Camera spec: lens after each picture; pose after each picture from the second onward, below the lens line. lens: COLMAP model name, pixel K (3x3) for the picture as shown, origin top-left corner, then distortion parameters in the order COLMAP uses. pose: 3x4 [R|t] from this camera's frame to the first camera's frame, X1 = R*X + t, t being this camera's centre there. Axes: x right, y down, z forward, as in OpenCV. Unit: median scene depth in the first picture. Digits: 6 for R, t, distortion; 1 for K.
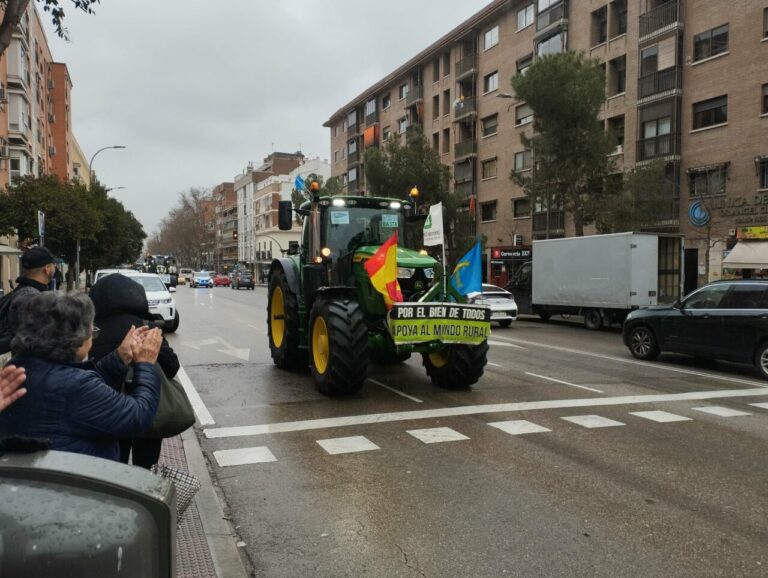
lens RADIAL K [[628.5, 0, 382.3], [0, 628.5, 310.7], [0, 0, 1]] dist [-0.000545, -0.062314]
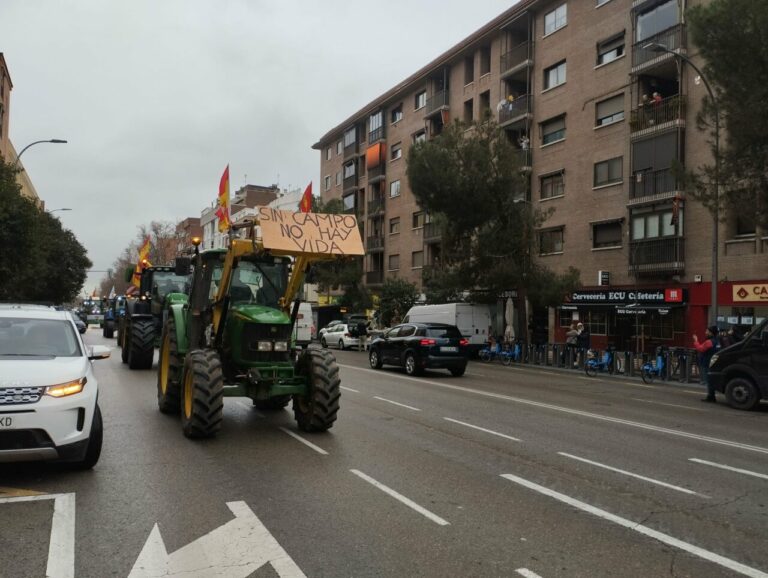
lens RADIAL K [[653.6, 0, 387.0], [0, 653.6, 306.4], [0, 0, 1]] dist [0.012253, -0.046402]
pose [[0.998236, 0.021927, 0.055172, -0.057517], [-0.017343, 0.996462, -0.082241, -0.008537], [-0.056780, 0.081139, 0.995084, 0.188513]]
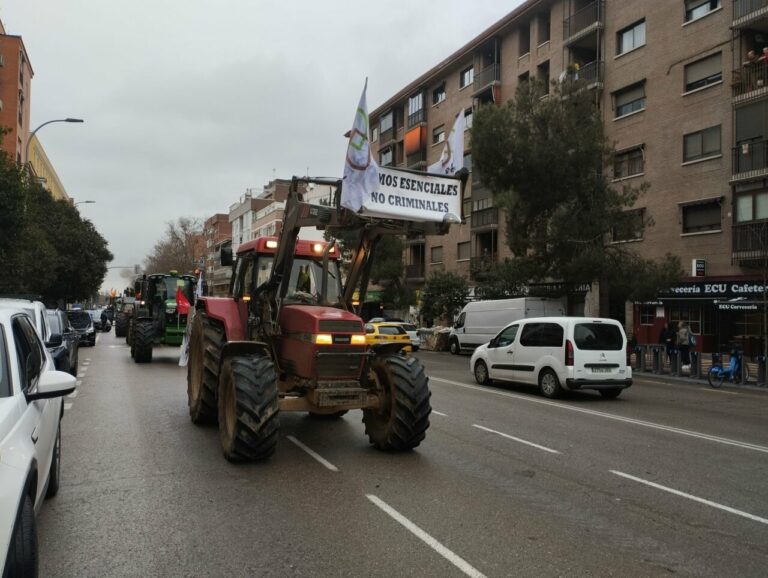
lens RADIAL K [[653.6, 0, 387.0], [0, 653.6, 306.4], [0, 0, 1]] dist [0.012253, -0.046402]
pose [[0.999703, 0.019137, 0.015118, -0.076426], [-0.017926, 0.996907, -0.076516, -0.013248], [-0.016535, 0.076222, 0.996954, 0.262688]]
